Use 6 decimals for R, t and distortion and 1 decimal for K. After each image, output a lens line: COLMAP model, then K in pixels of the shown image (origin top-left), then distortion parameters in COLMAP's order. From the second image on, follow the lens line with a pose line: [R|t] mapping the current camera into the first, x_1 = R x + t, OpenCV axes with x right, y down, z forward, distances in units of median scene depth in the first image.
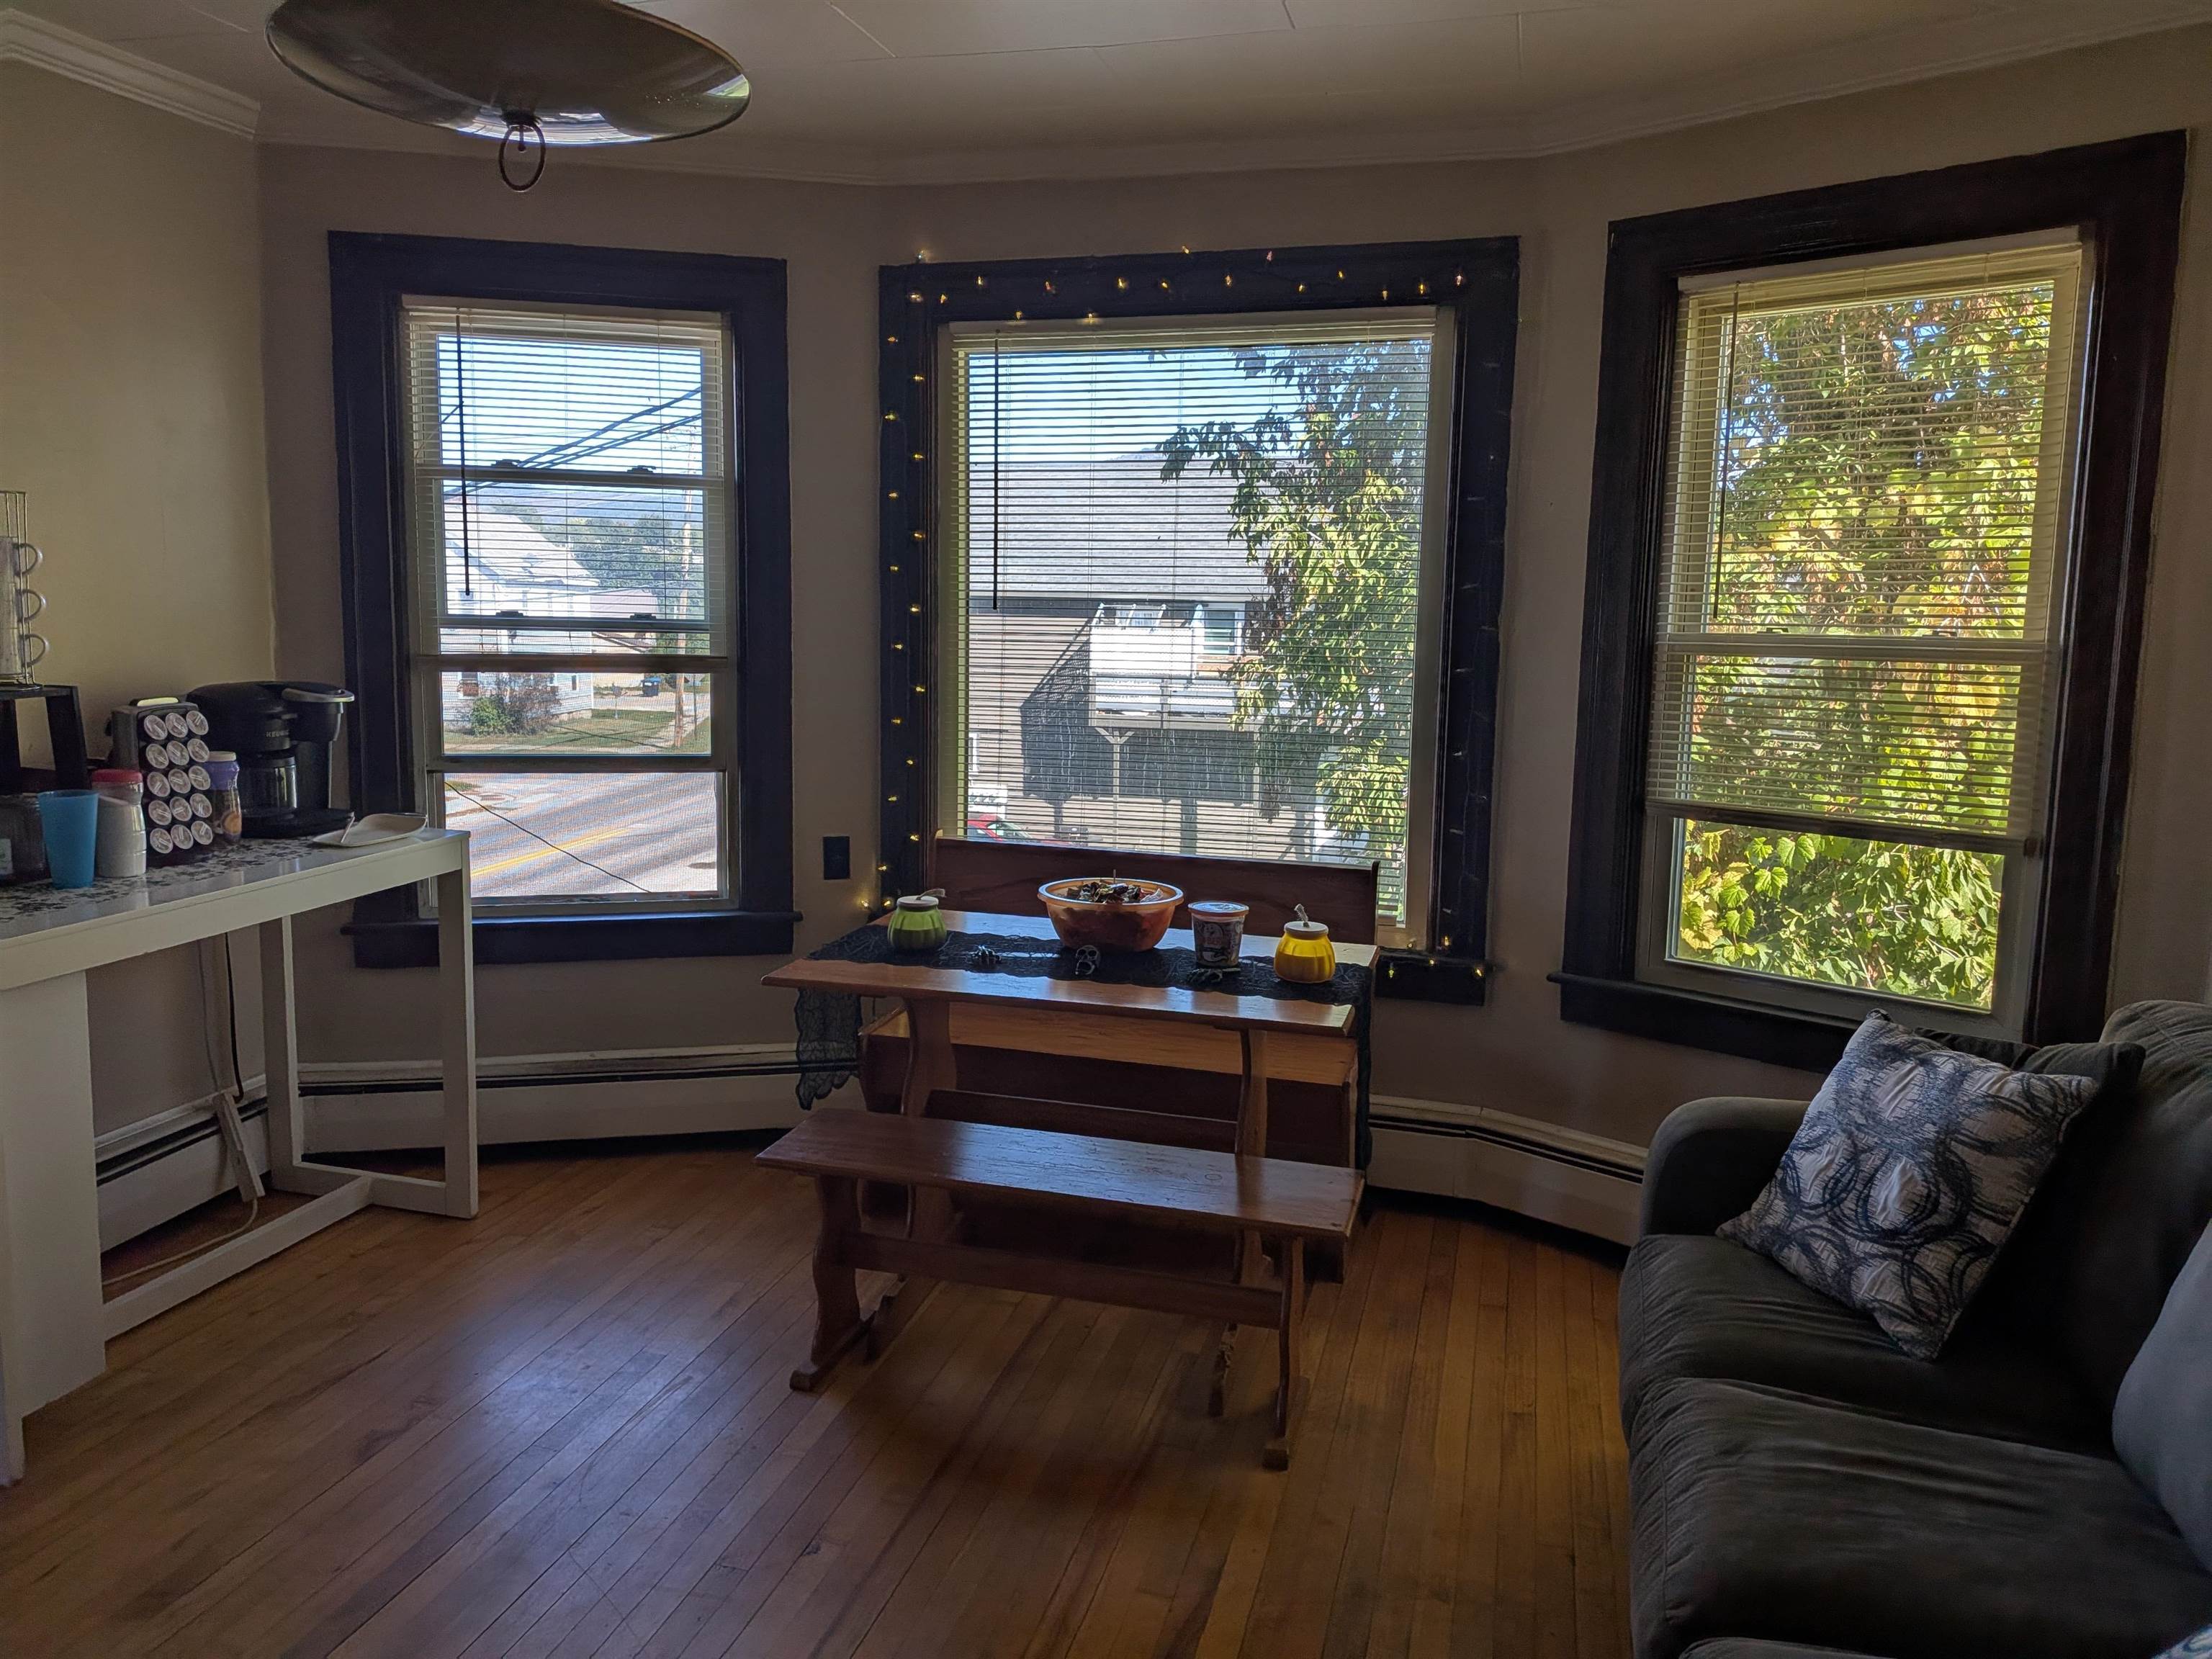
lens RADIAL K [[1567.1, 0, 1105.6], [0, 1567.1, 818.8], [0, 0, 1]] dist [0.071149, -0.066637]
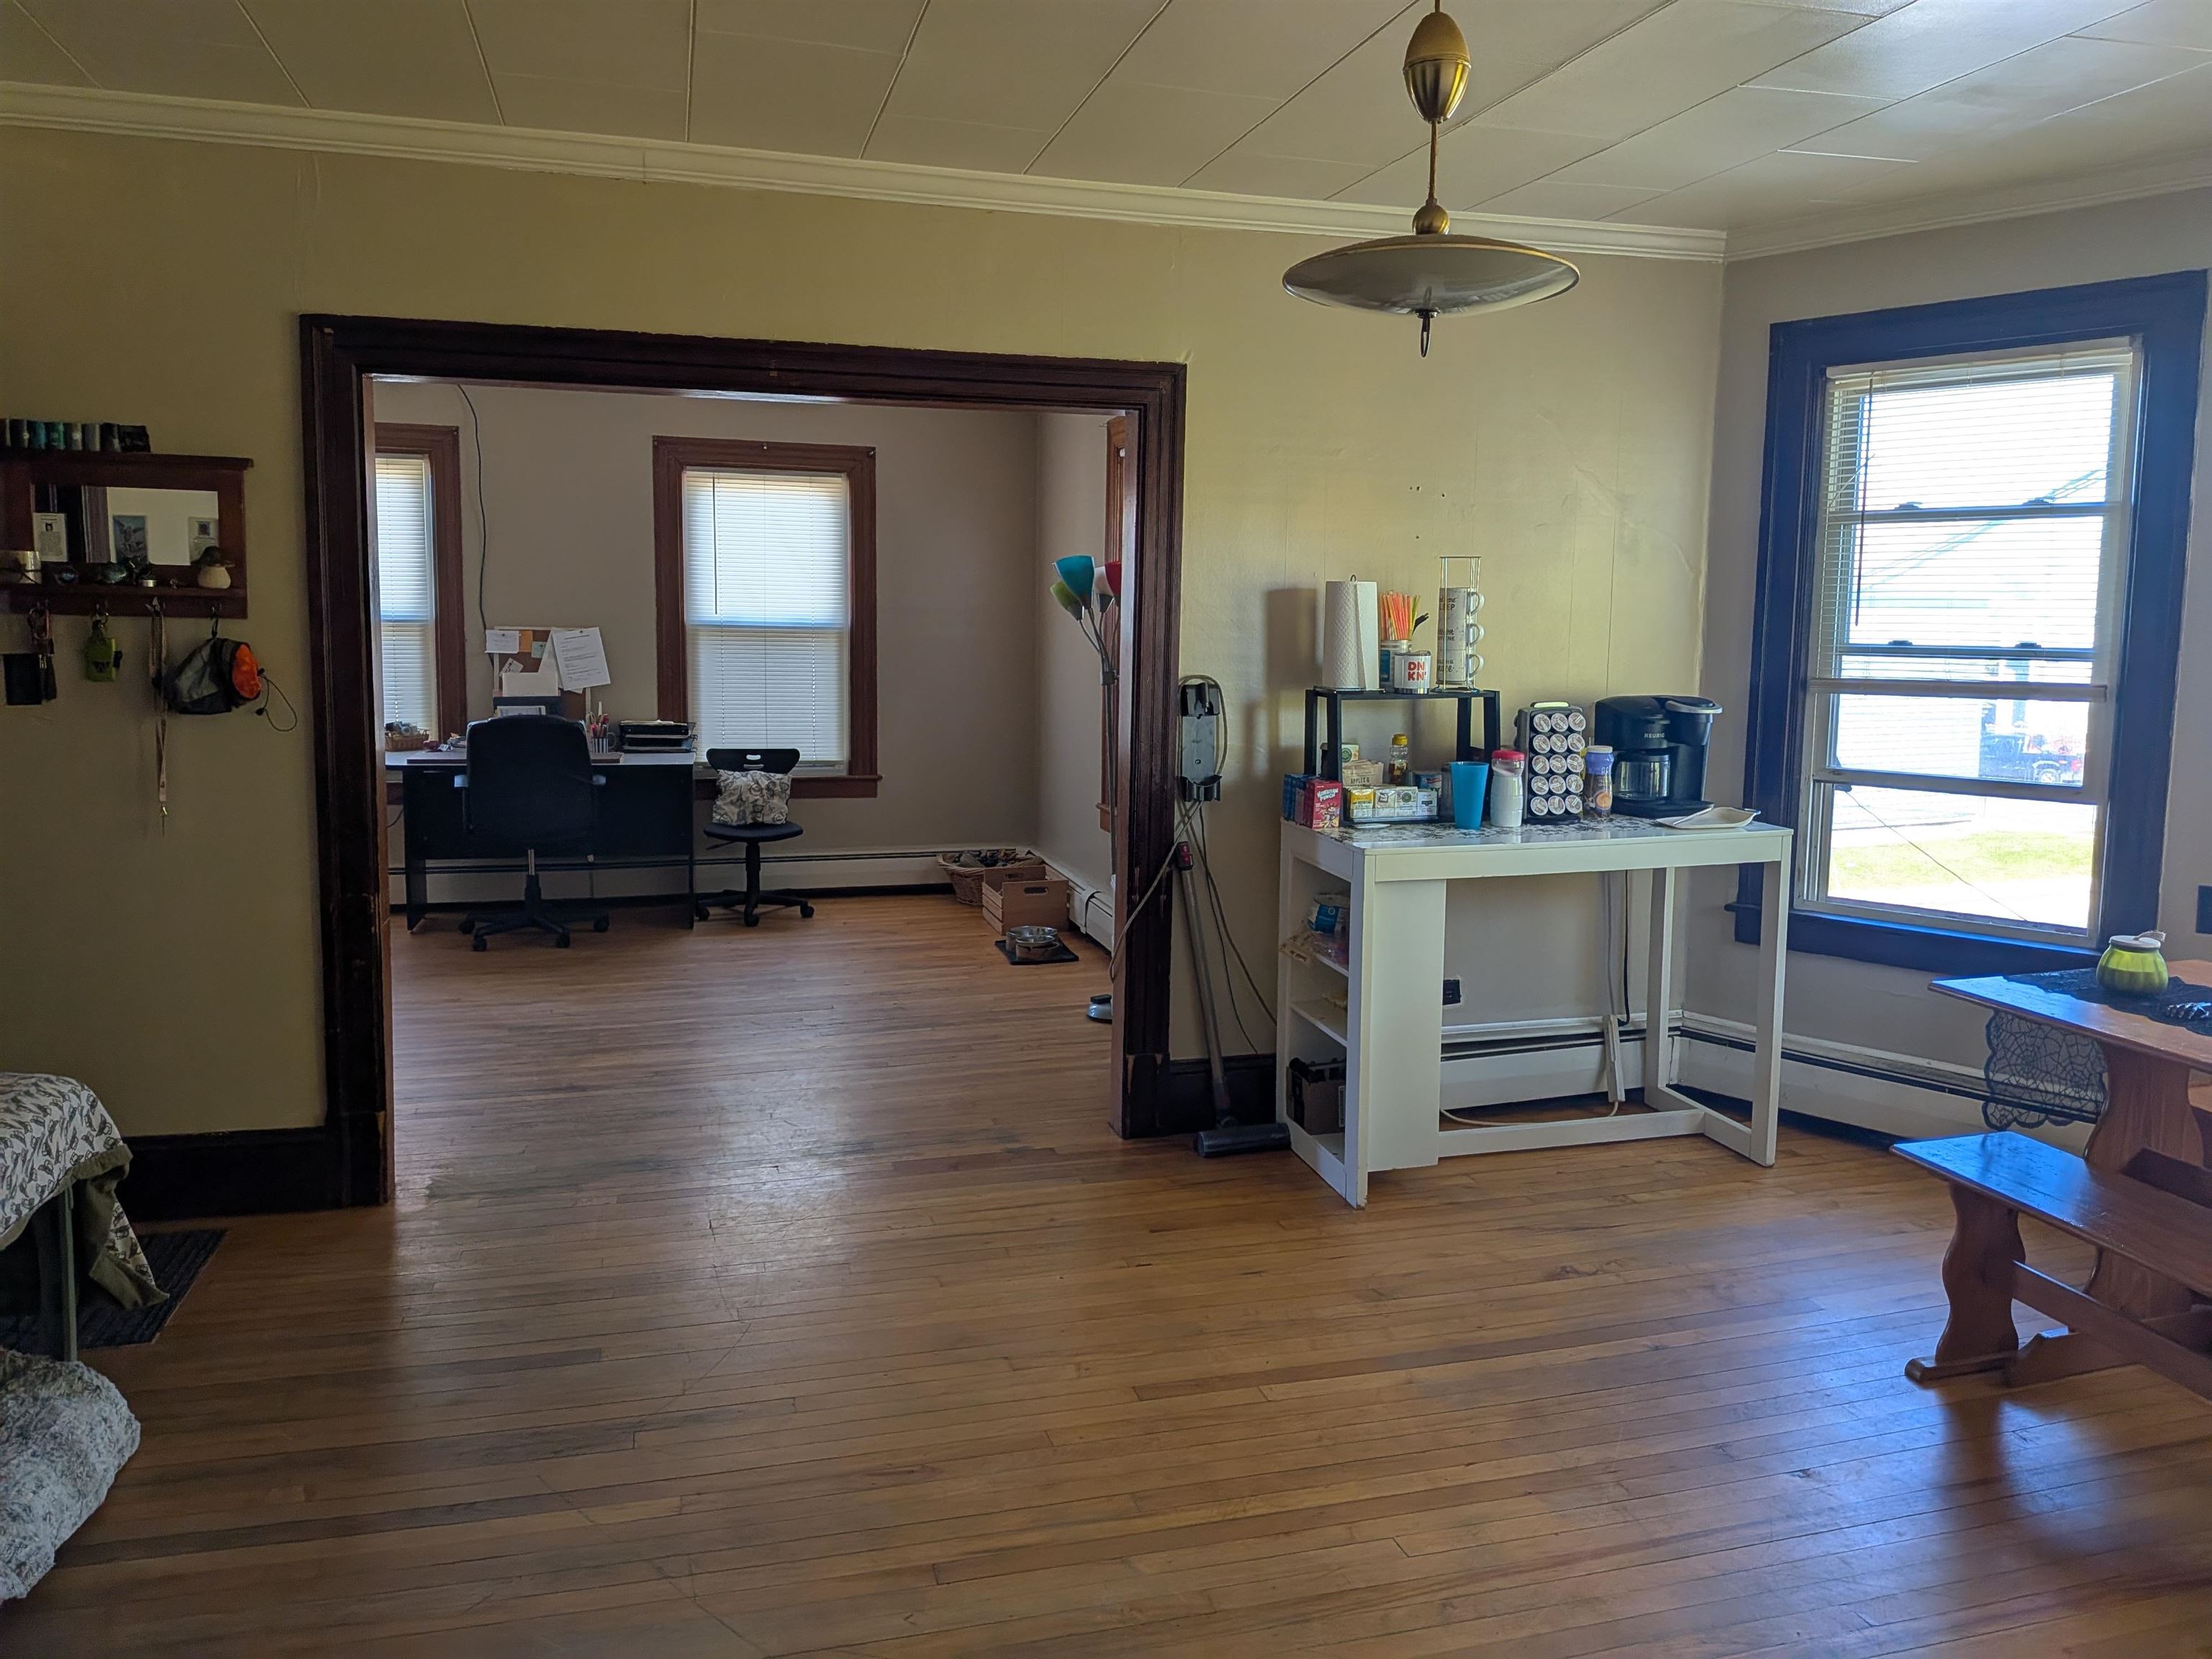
lens RADIAL K [[1551.6, 0, 1129.1], [0, 1551.6, 823.3], [0, 0, 1]] dist [0.069576, -0.097430]
pose [[0.546485, 0.101231, -0.831328, 0.286820], [-0.116244, 0.992227, 0.044409, 0.008937], [0.829362, 0.072368, 0.554005, -0.031741]]
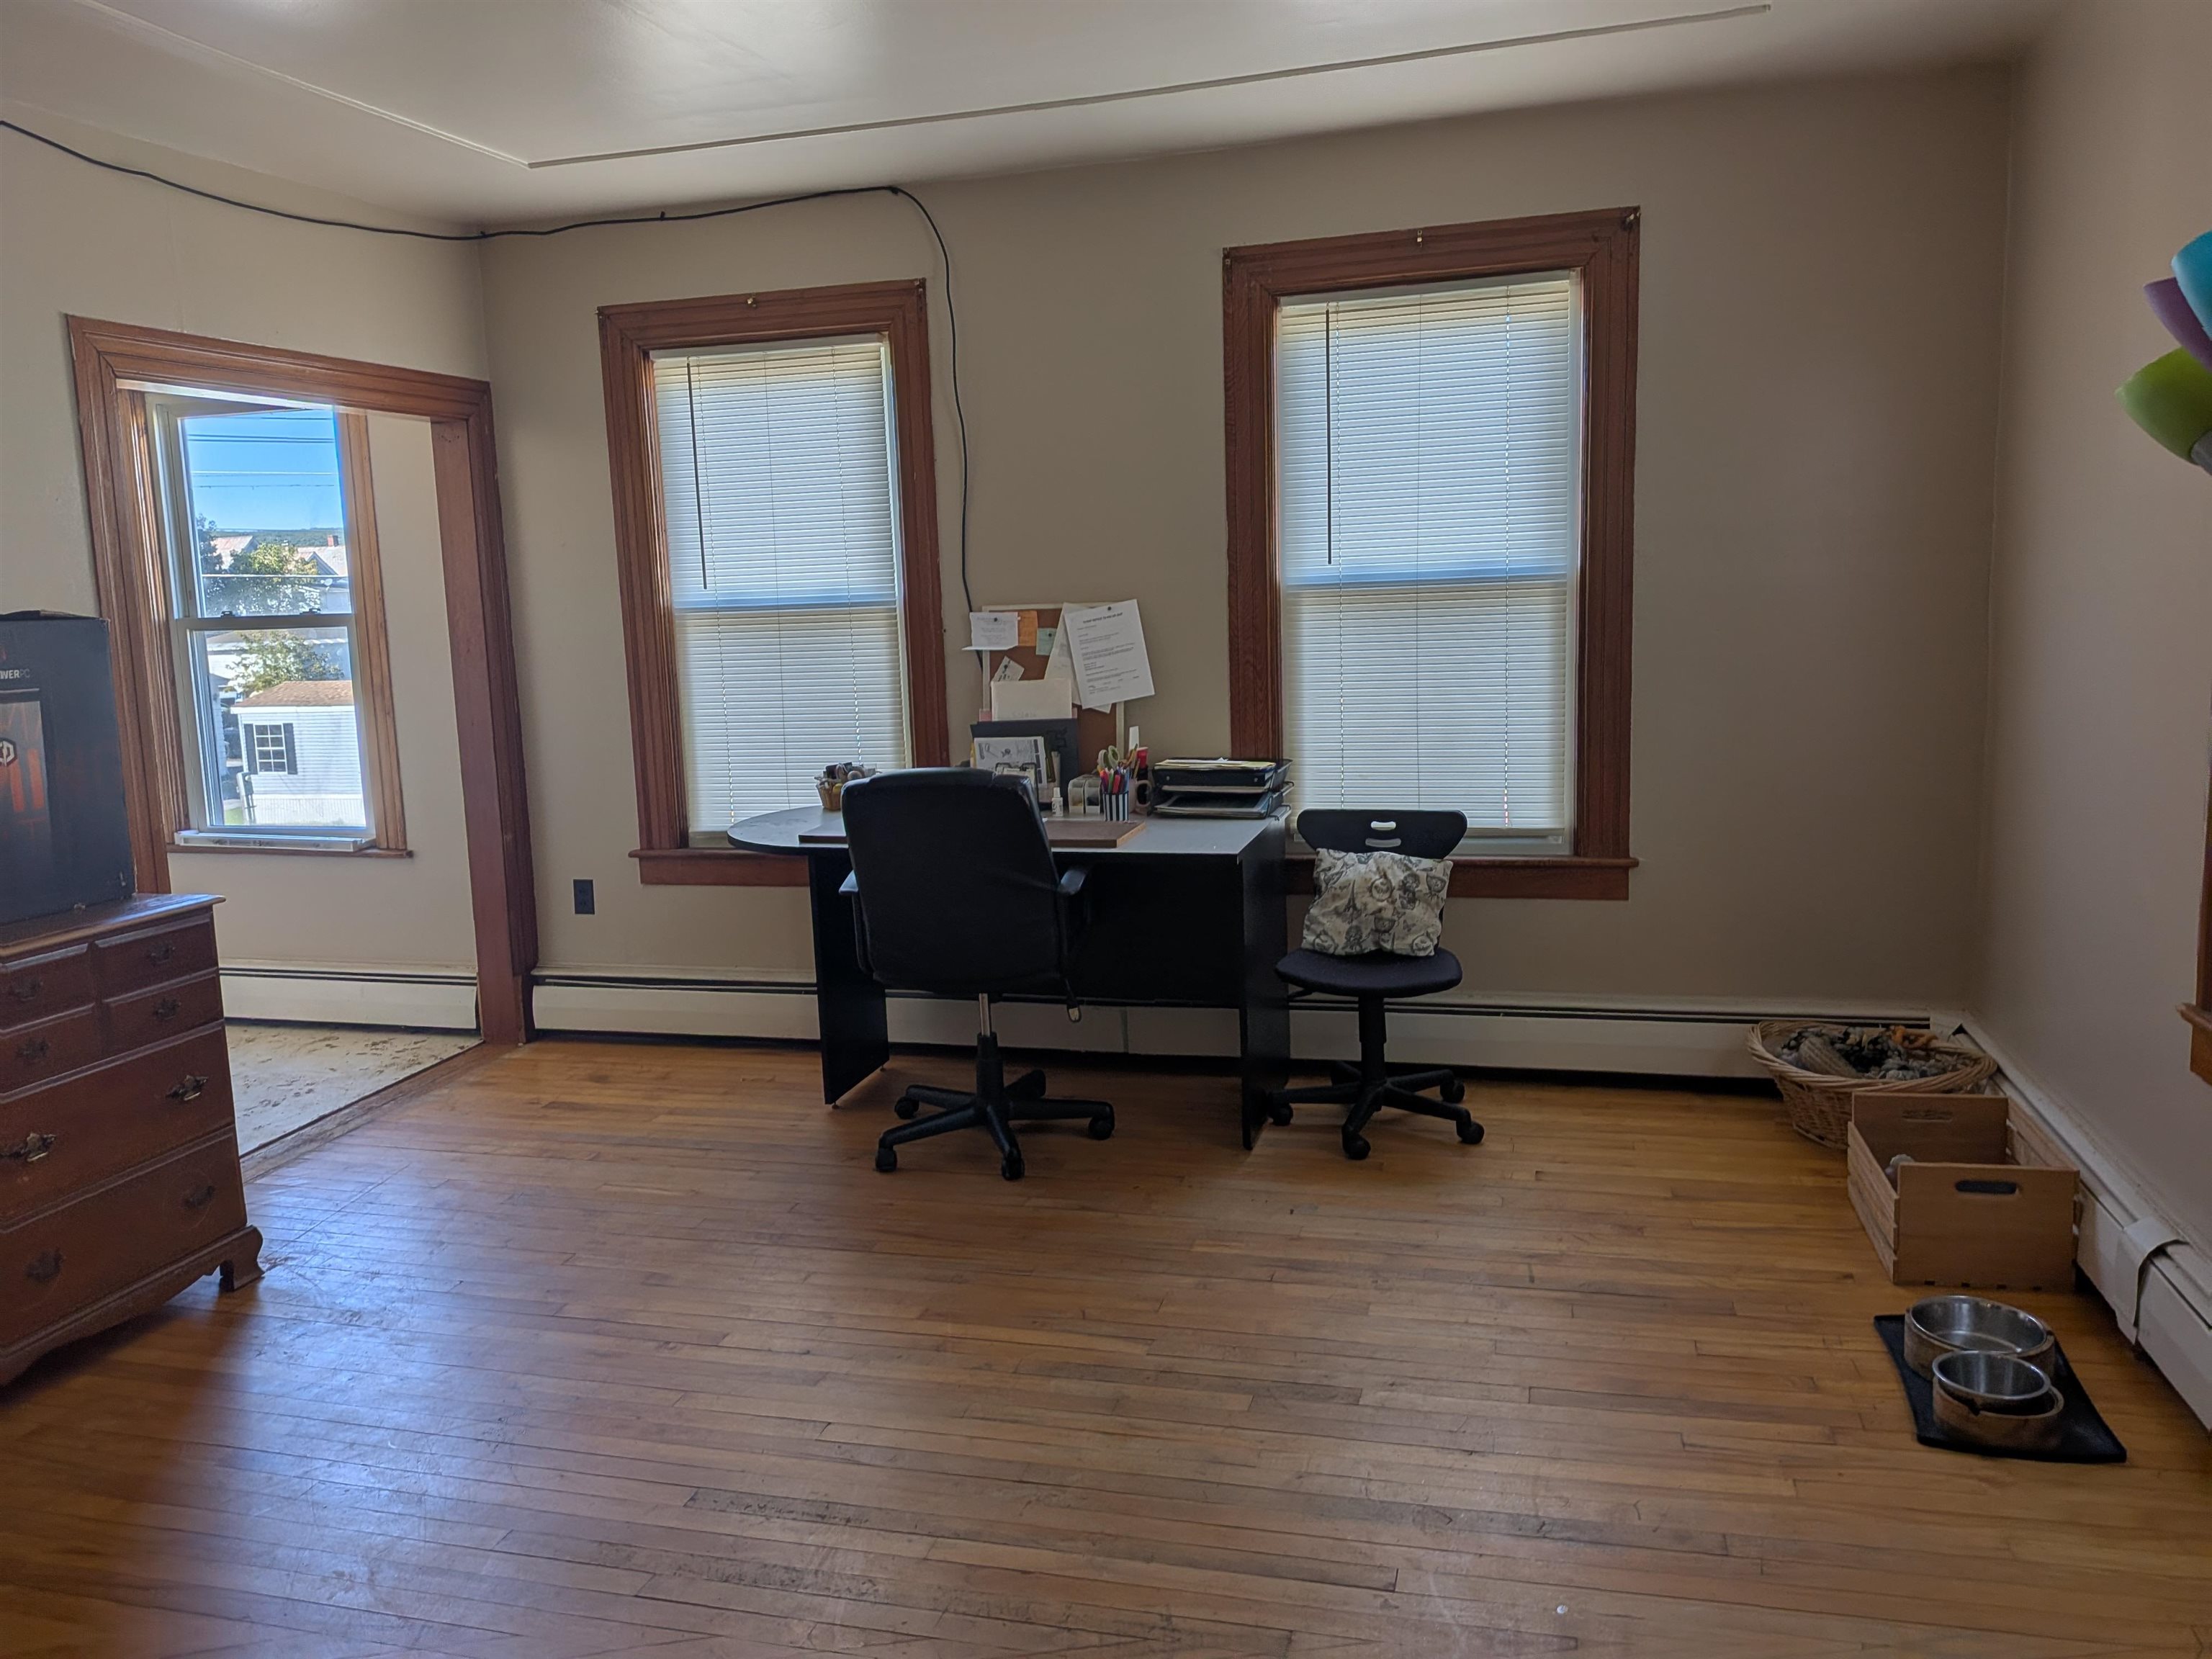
lens RADIAL K [[1502.8, 0, 1106.0], [0, 1502.8, 829.5], [0, 0, 1]] dist [0.038641, -0.089684]
pose [[0.023659, 0.131080, -0.991090, -0.702201], [-0.092831, 0.987372, 0.128372, -0.048472], [0.995401, 0.088966, 0.035529, 0.484940]]
